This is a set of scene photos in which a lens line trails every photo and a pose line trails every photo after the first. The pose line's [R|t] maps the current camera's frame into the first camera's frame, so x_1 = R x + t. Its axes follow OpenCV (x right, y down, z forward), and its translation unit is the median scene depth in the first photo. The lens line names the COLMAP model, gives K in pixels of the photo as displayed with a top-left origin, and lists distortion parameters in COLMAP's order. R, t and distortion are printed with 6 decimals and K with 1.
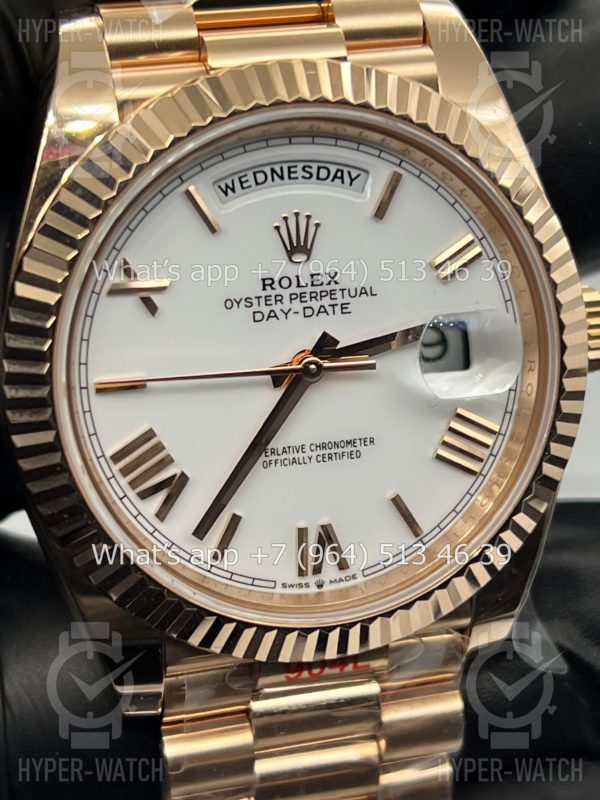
lens RADIAL K [[1949.9, 0, 300.0], [0, 1949.9, 400.0], [0, 0, 1]] dist [0.282648, -0.002209]
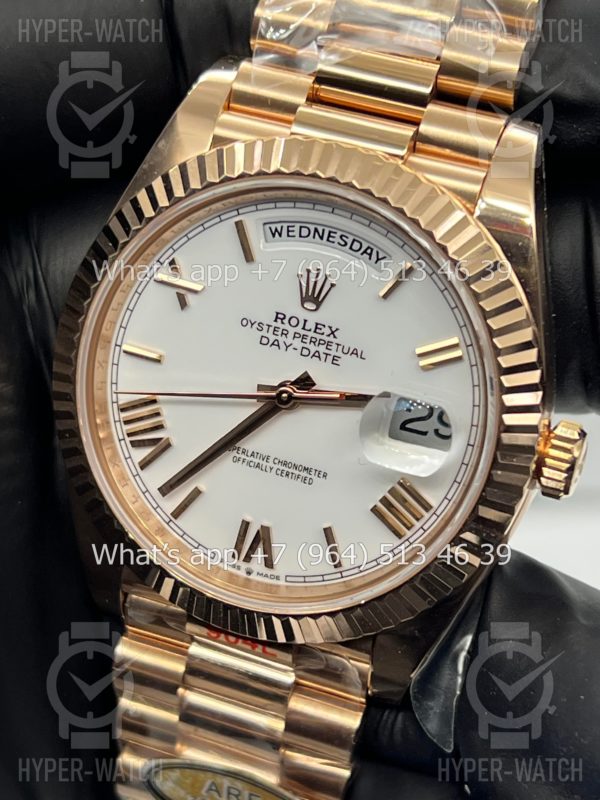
lens RADIAL K [[1949.9, 0, 300.0], [0, 1949.9, 400.0], [0, 0, 1]] dist [0.282648, -0.002209]
pose [[0.811963, 0.351698, -0.465859, 0.563277], [-0.344685, 0.932985, 0.103588, -0.139517], [0.471071, 0.076465, 0.878775, -0.037608]]
